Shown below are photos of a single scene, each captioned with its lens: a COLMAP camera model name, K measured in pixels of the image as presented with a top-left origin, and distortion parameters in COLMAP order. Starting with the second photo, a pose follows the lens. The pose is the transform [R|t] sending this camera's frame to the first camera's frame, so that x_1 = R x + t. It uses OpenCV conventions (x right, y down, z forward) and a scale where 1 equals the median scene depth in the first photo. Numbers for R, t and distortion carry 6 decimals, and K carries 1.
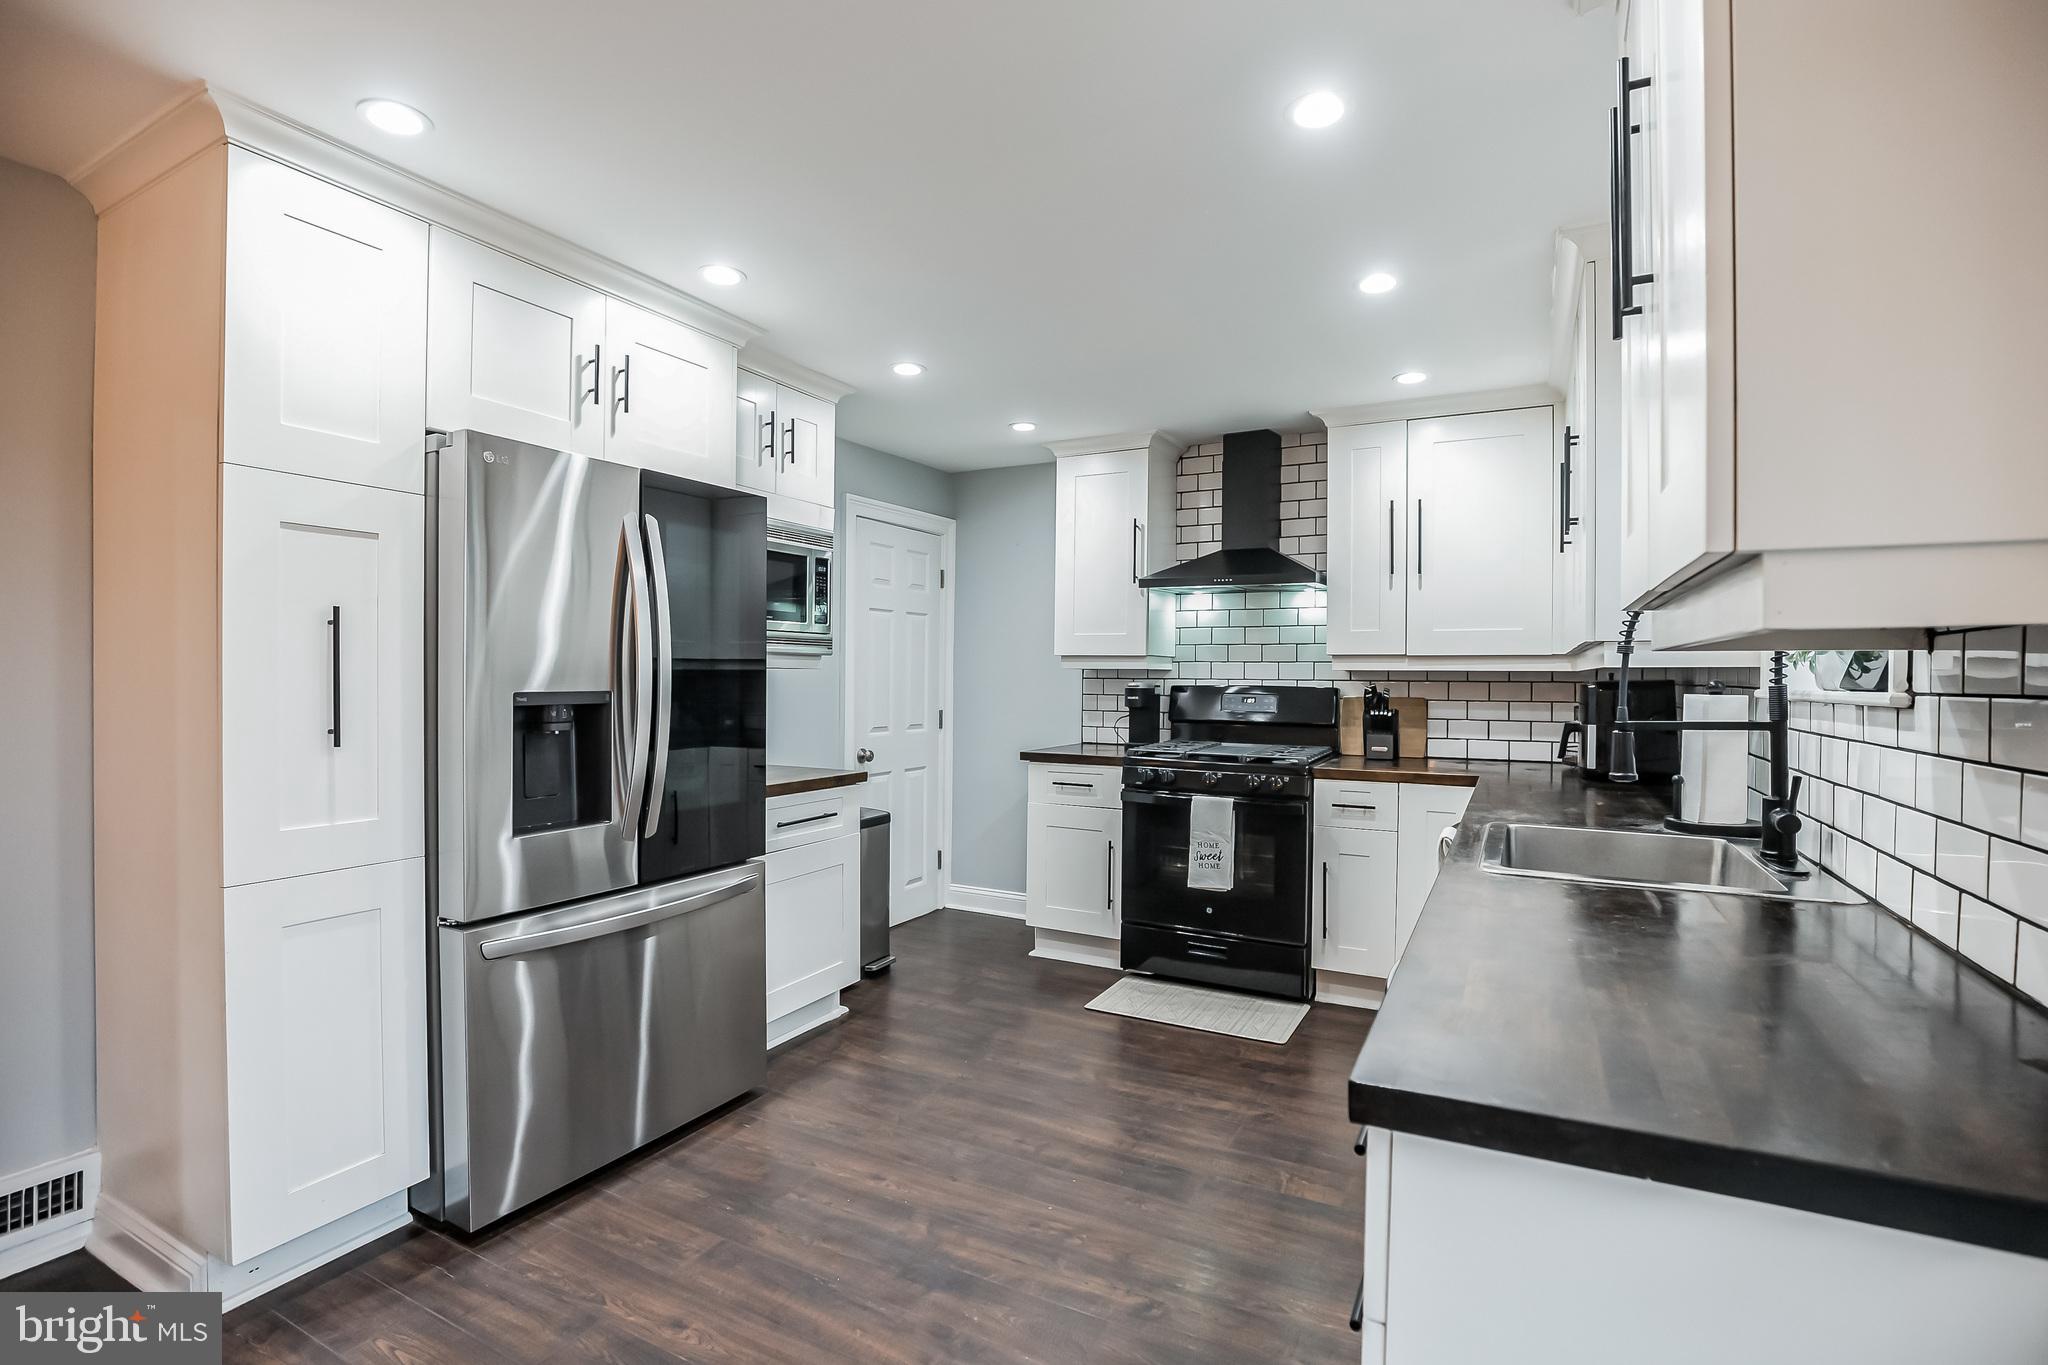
lens RADIAL K [[948.6, 0, 1034.4], [0, 948.6, 677.1], [0, 0, 1]] dist [-0.030256, 0.006902]
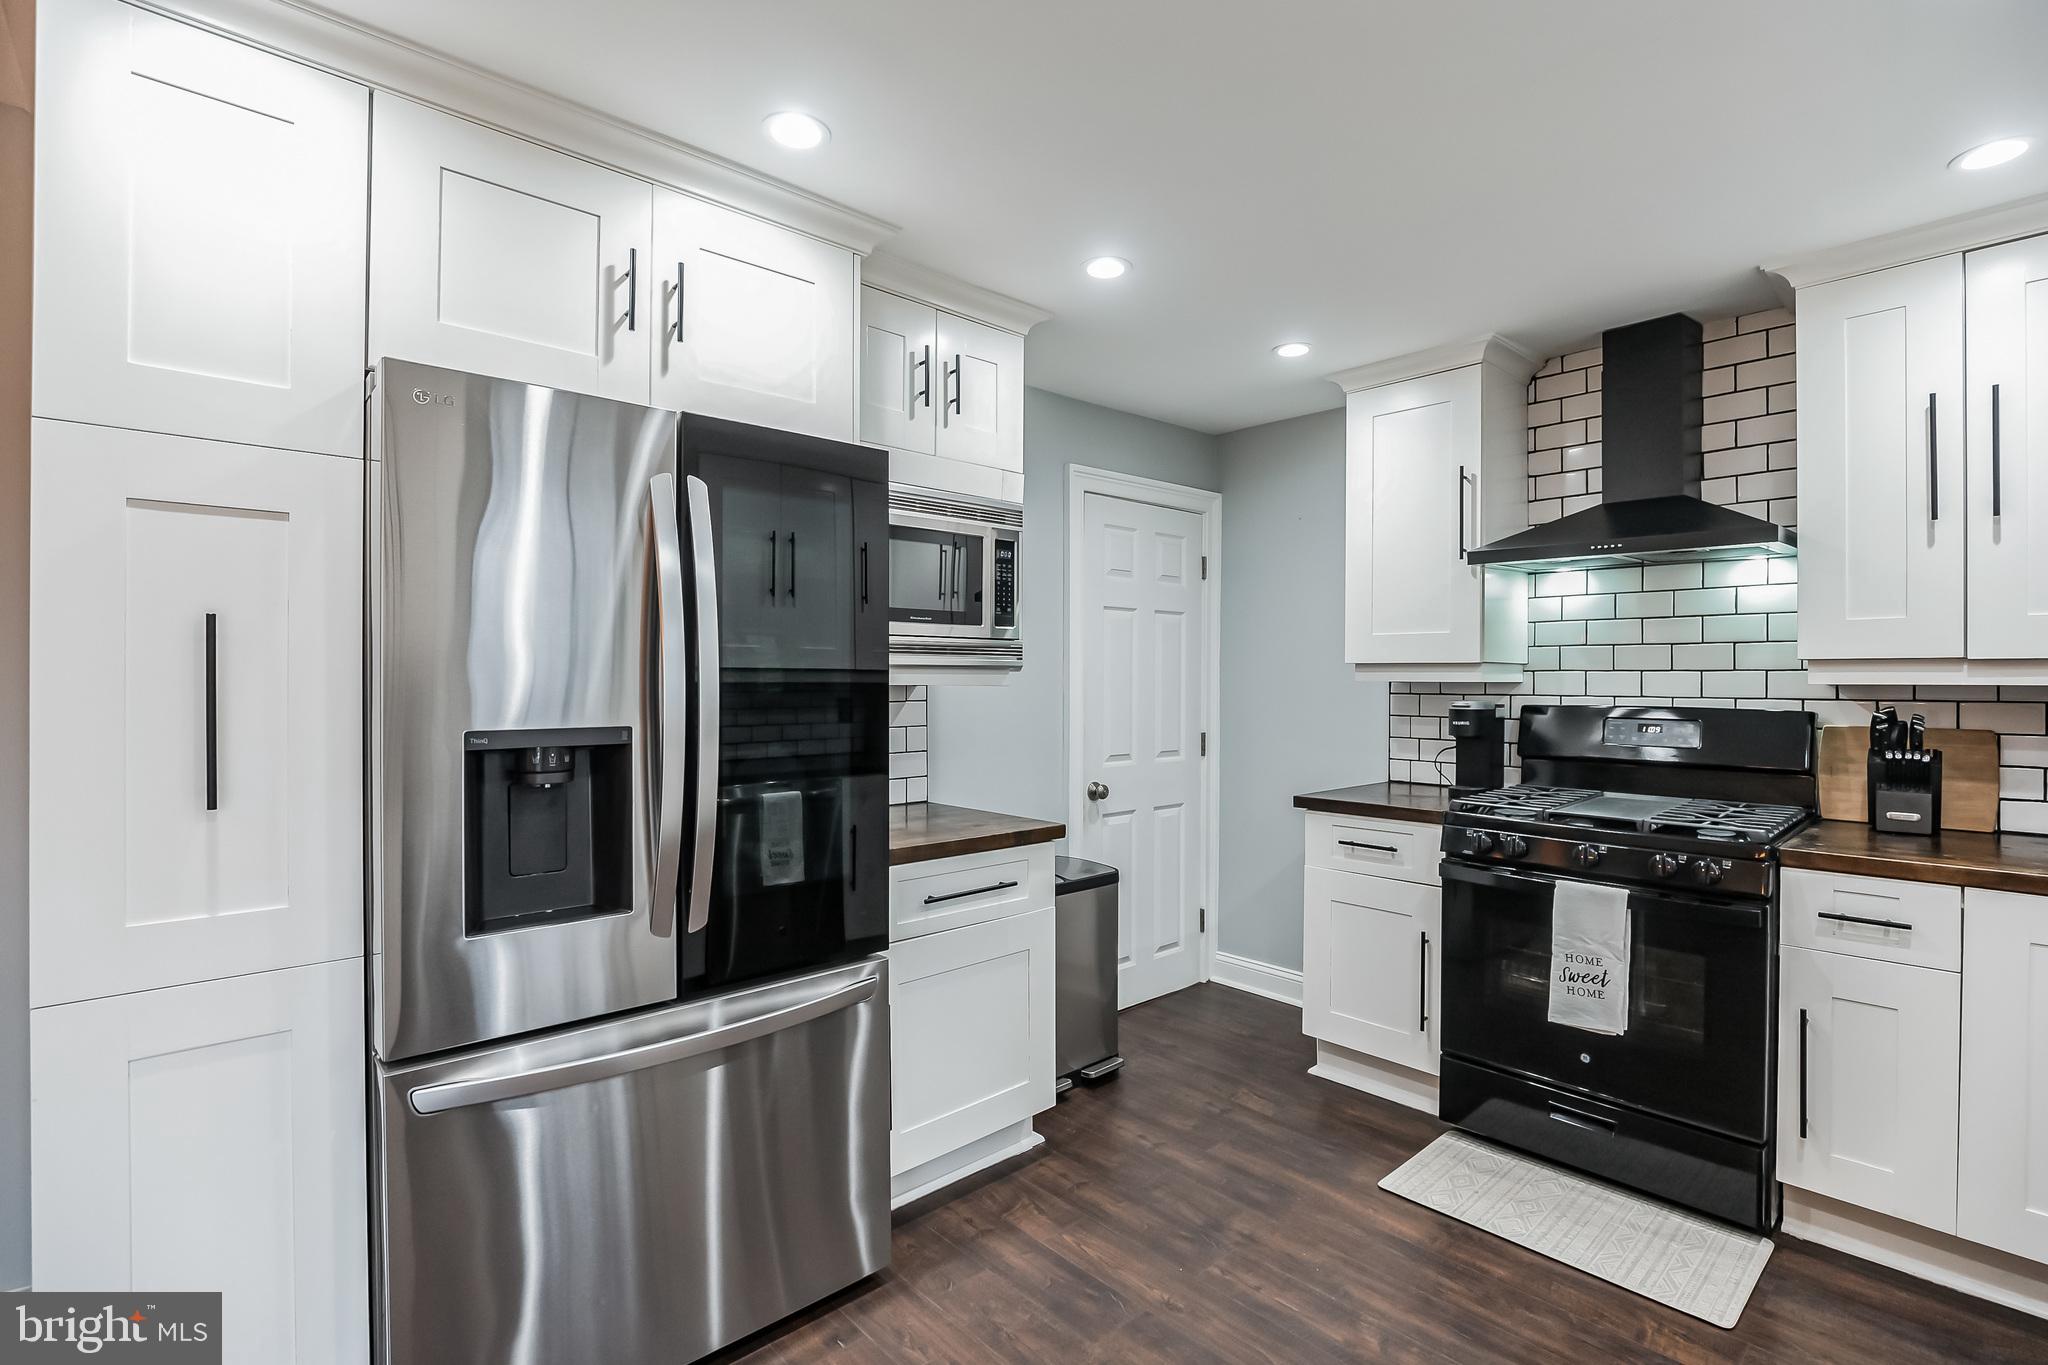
lens RADIAL K [[948.6, 0, 1034.4], [0, 948.6, 677.1], [0, 0, 1]] dist [-0.030256, 0.006902]
pose [[0.942577, -0.005204, -0.333948, 0.045542], [0.003506, 0.999978, -0.005687, -0.010703], [0.333970, 0.004190, 0.942574, 0.273523]]
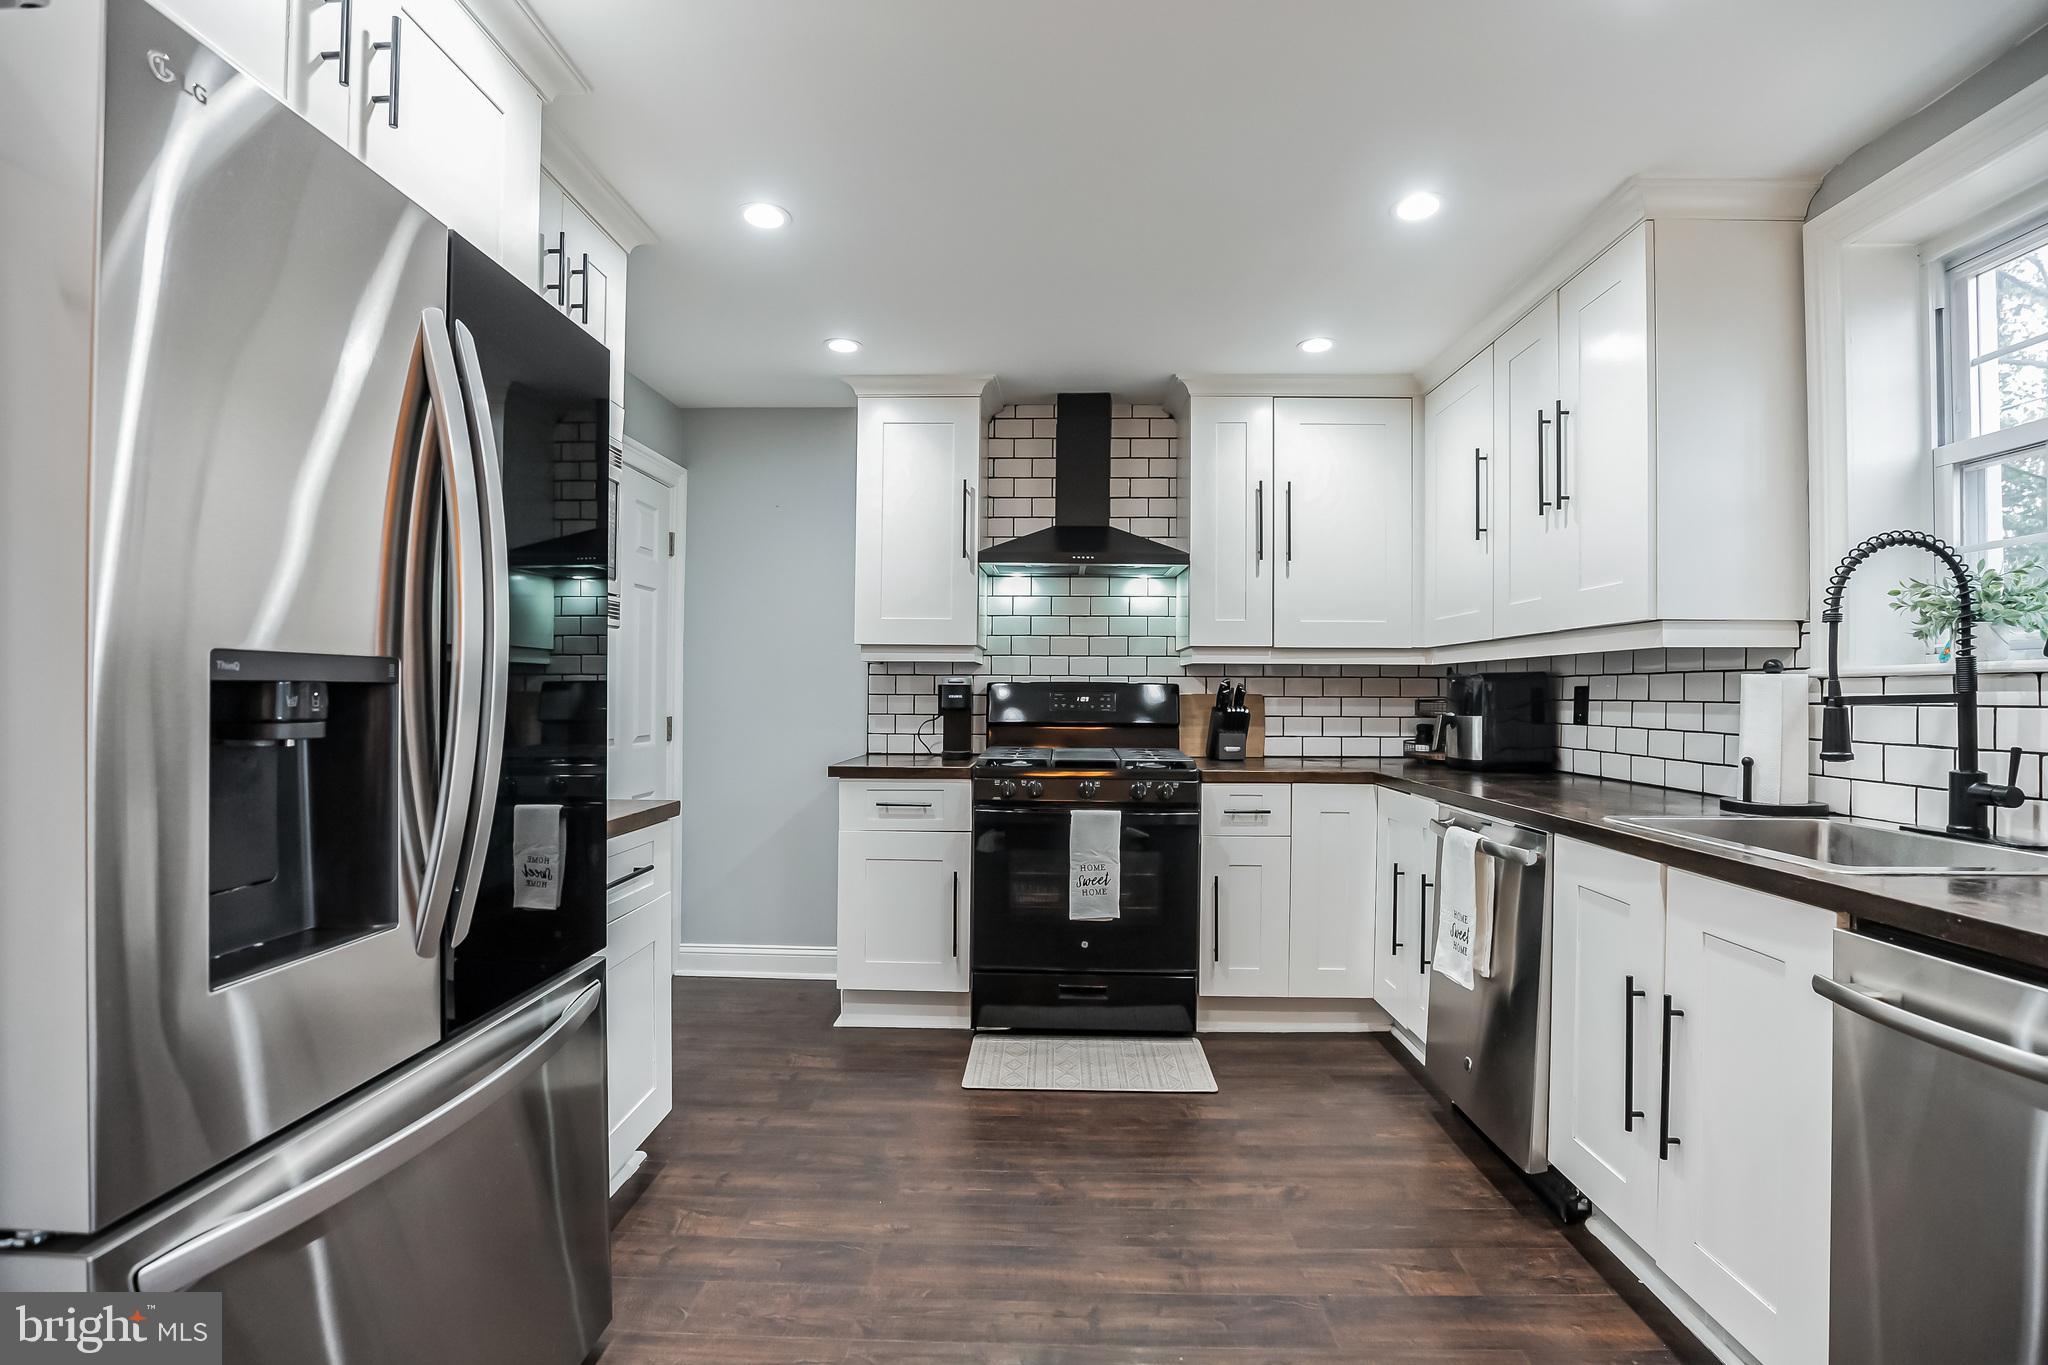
lens RADIAL K [[943.7, 0, 1031.7], [0, 943.7, 689.4], [0, 0, 1]] dist [-0.039078, 0.008527]
pose [[0.897451, 0.000234, 0.441114, -0.230120], [0.001009, 0.999996, -0.002582, 0.020443], [-0.441113, 0.002762, 0.897448, 0.265394]]
